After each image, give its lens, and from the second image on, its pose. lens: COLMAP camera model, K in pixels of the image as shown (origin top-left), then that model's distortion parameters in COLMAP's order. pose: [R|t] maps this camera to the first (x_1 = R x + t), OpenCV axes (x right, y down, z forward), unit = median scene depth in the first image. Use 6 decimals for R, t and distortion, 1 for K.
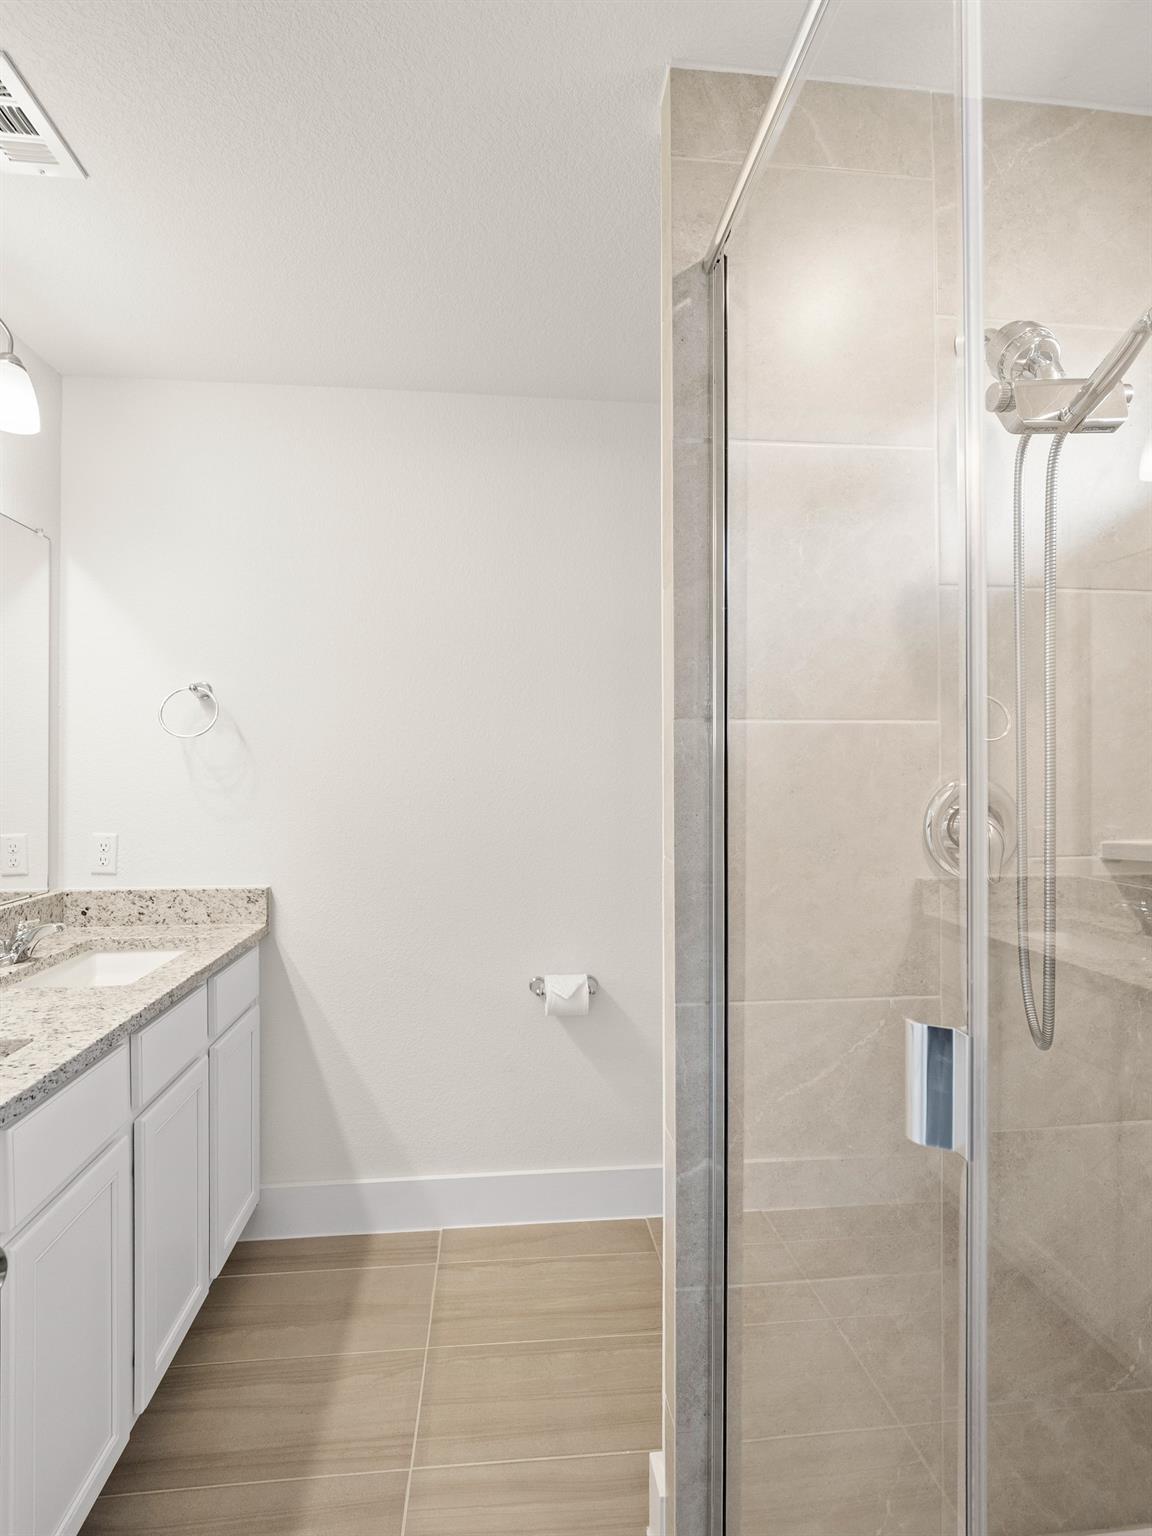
lens RADIAL K [[772.1, 0, 574.6], [0, 772.1, 767.1], [0, 0, 1]] dist [-0.006414, -0.006556]
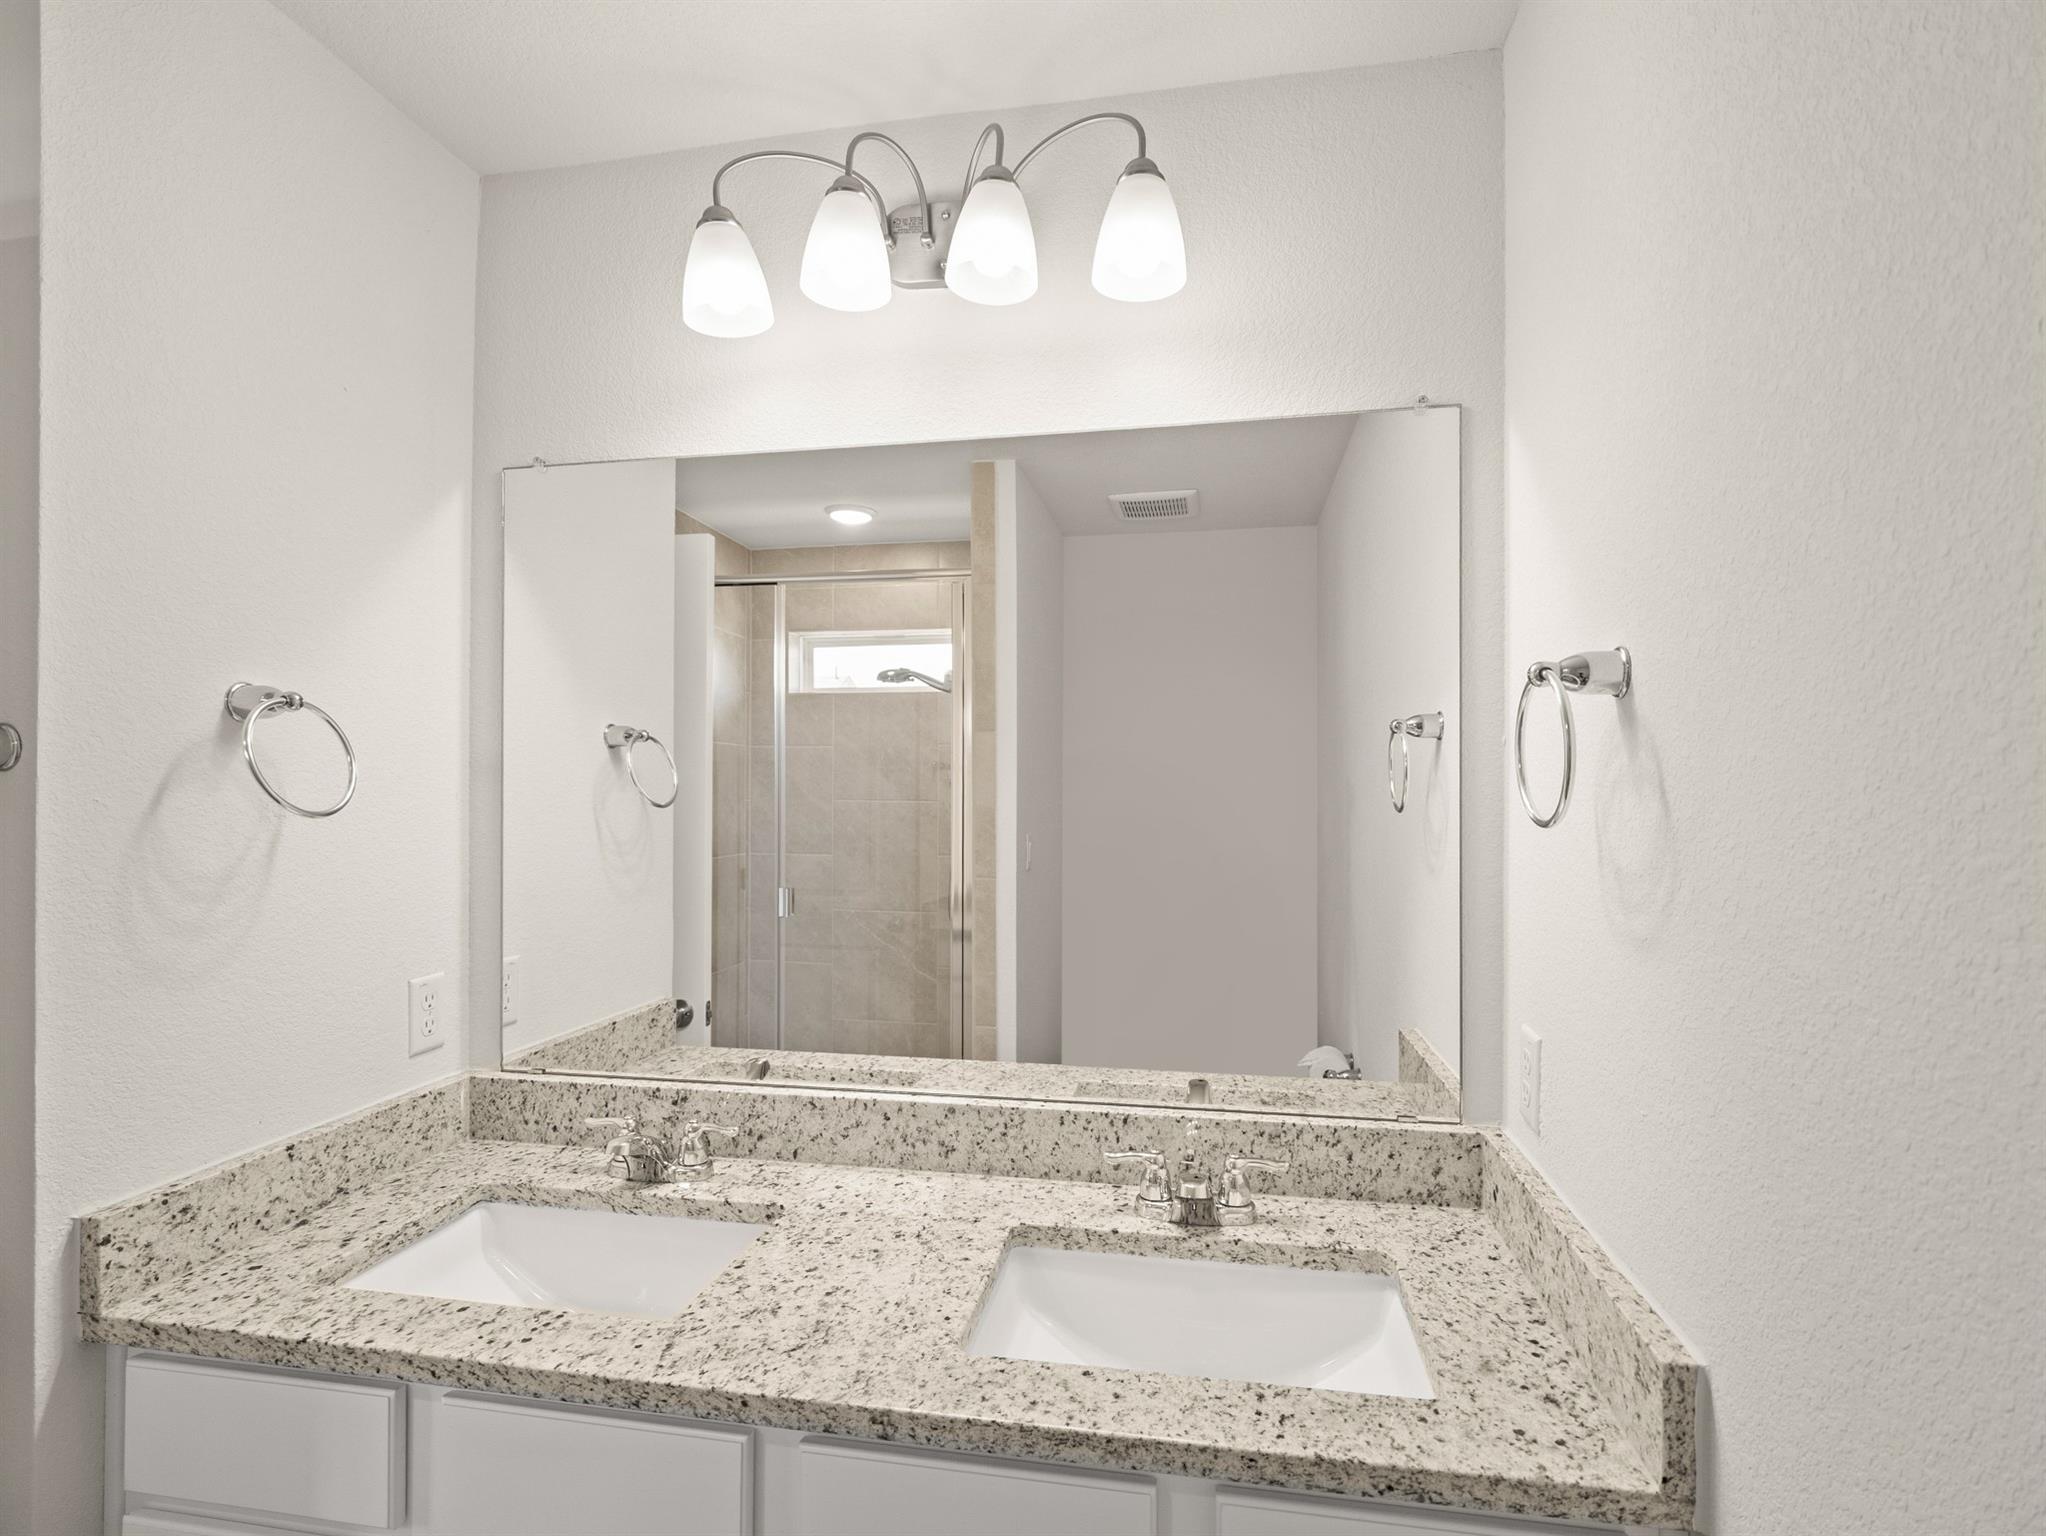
lens RADIAL K [[1028.4, 0, 1023.0], [0, 1028.4, 769.9], [0, 0, 1]] dist [-0.006414, -0.006556]
pose [[-0.278911, -0.005837, -0.960299, 0.032583], [0.000716, 0.999980, -0.006286, -0.090871], [0.960317, -0.002440, -0.278901, 1.419861]]
